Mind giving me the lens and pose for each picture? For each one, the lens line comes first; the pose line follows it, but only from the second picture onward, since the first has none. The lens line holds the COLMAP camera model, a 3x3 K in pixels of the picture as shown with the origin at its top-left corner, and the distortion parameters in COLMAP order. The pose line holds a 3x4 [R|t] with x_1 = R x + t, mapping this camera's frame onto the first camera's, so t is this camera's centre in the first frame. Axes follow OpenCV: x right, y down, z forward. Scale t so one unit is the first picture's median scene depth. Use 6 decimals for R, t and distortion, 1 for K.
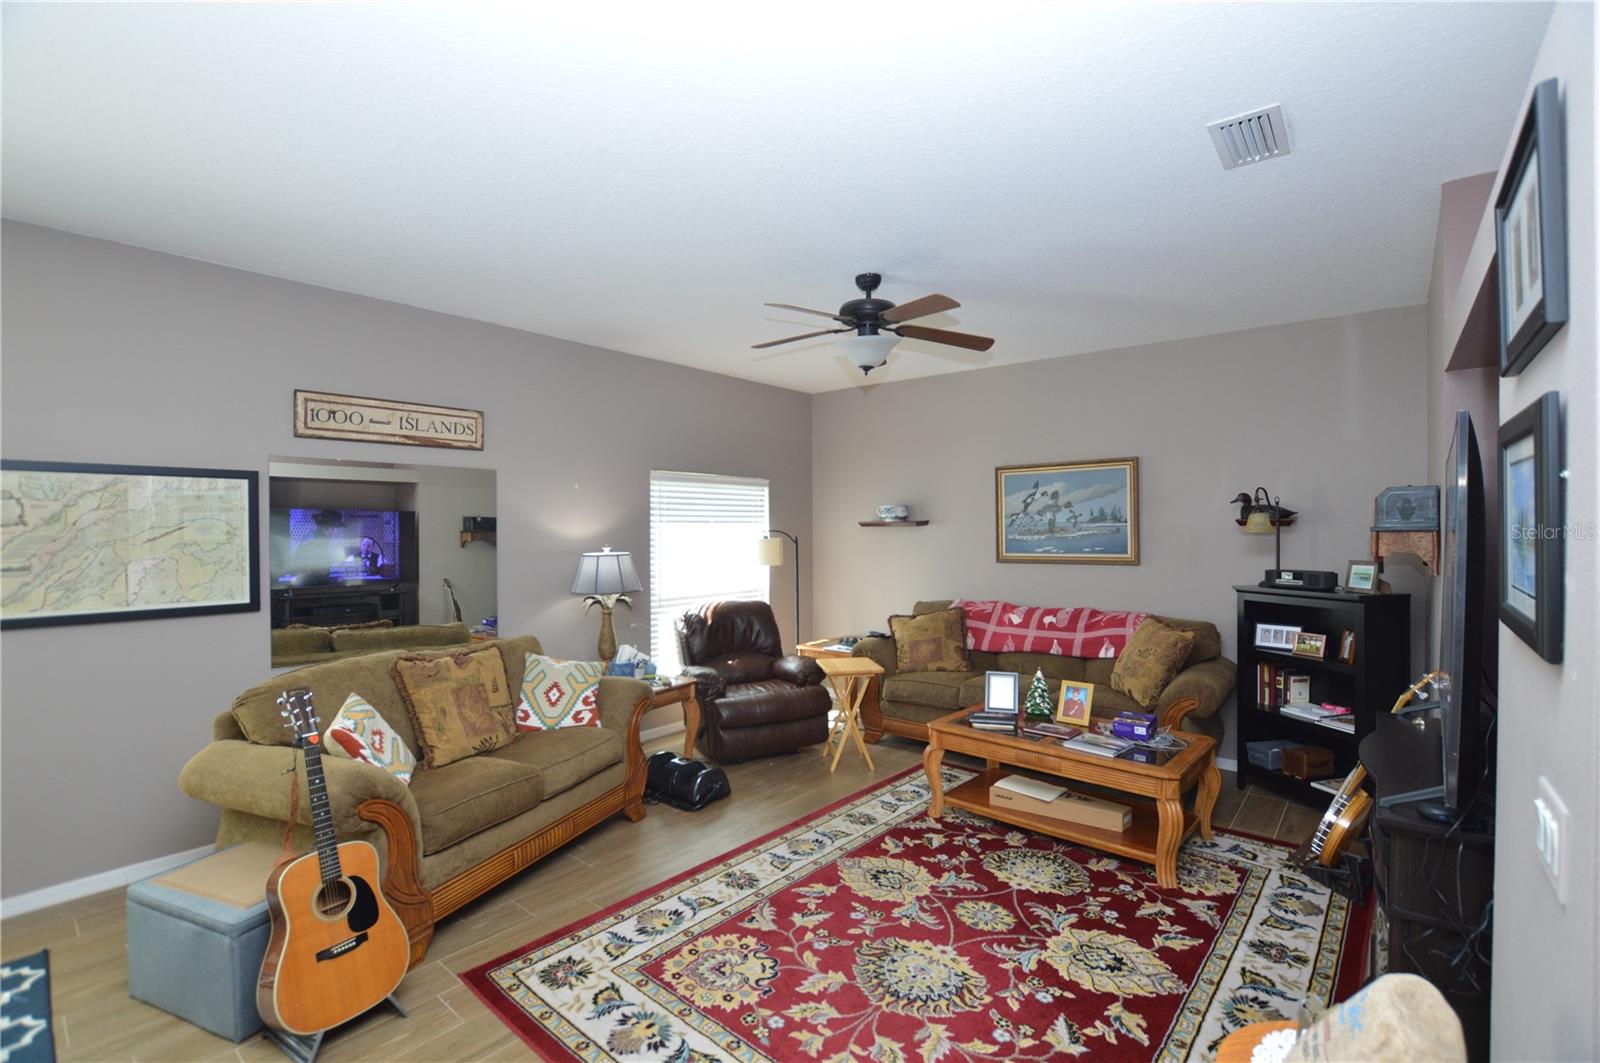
lens RADIAL K [[715.6, 0, 795.1], [0, 715.6, 532.8], [0, 0, 1]] dist [-0.027829, 0.001820]
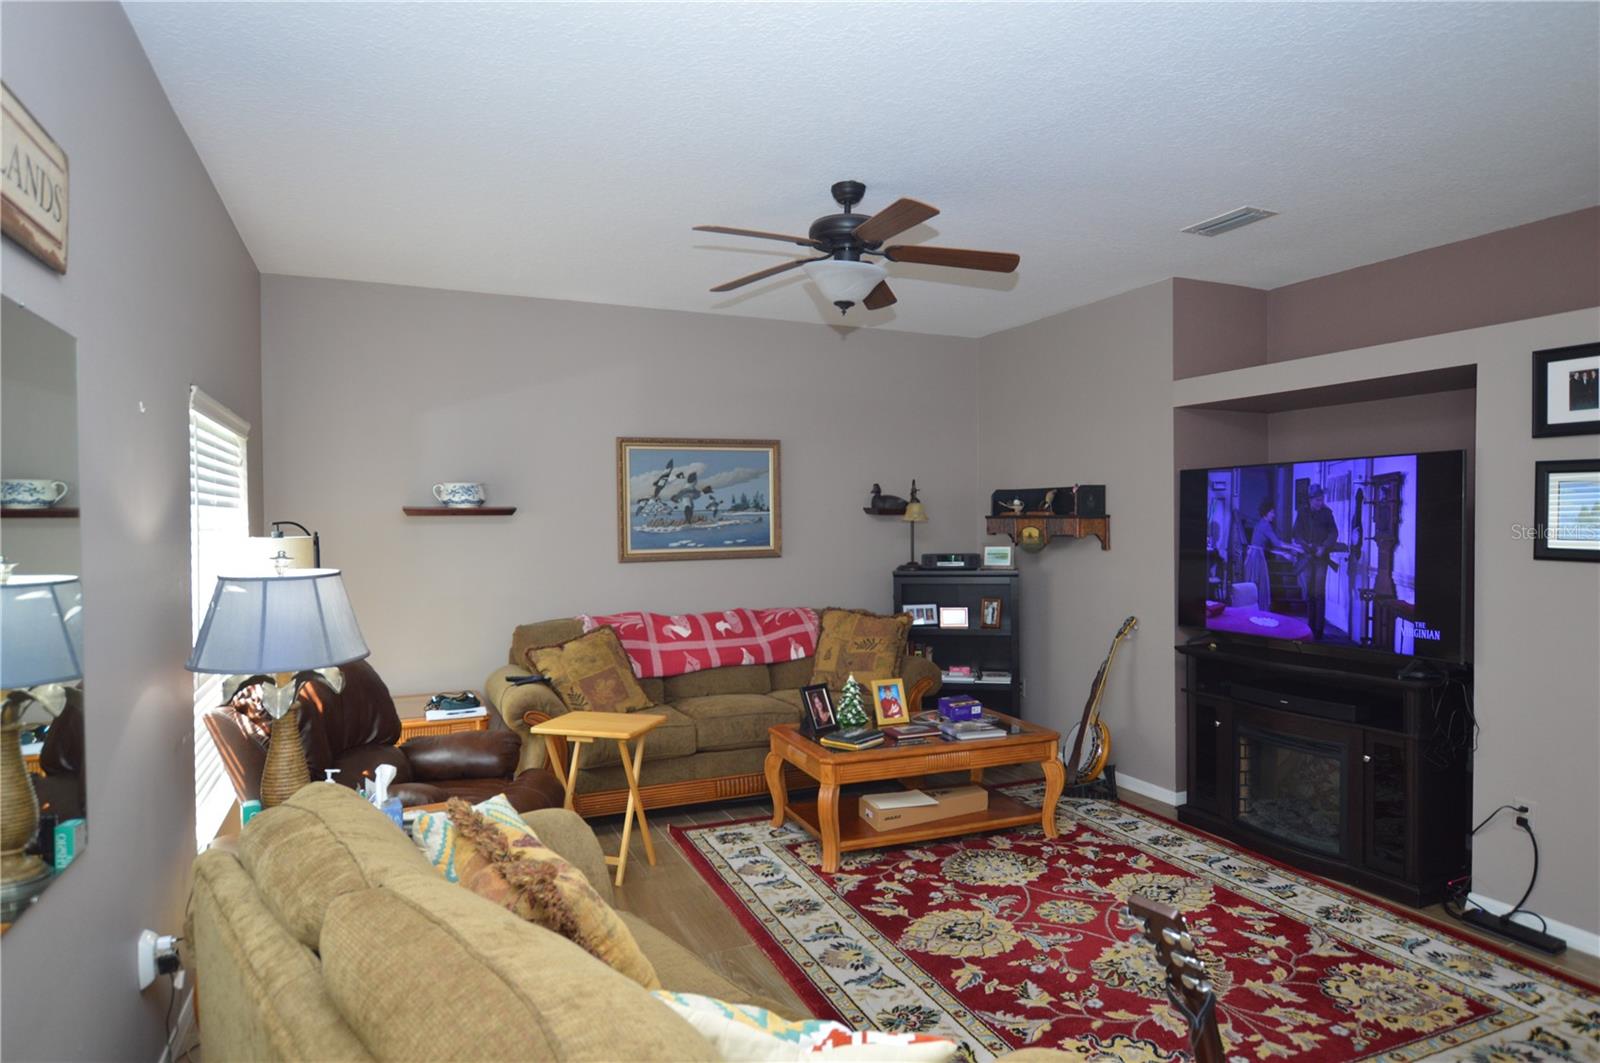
lens RADIAL K [[932.6, 0, 796.4], [0, 932.6, 536.3], [0, 0, 1]] dist [-0.002821, 0.002207]
pose [[0.432618, -0.016453, 0.901427, -0.820929], [0.008816, 0.999863, 0.014019, 0.001802], [-0.901534, 0.001882, 0.432703, 0.614432]]
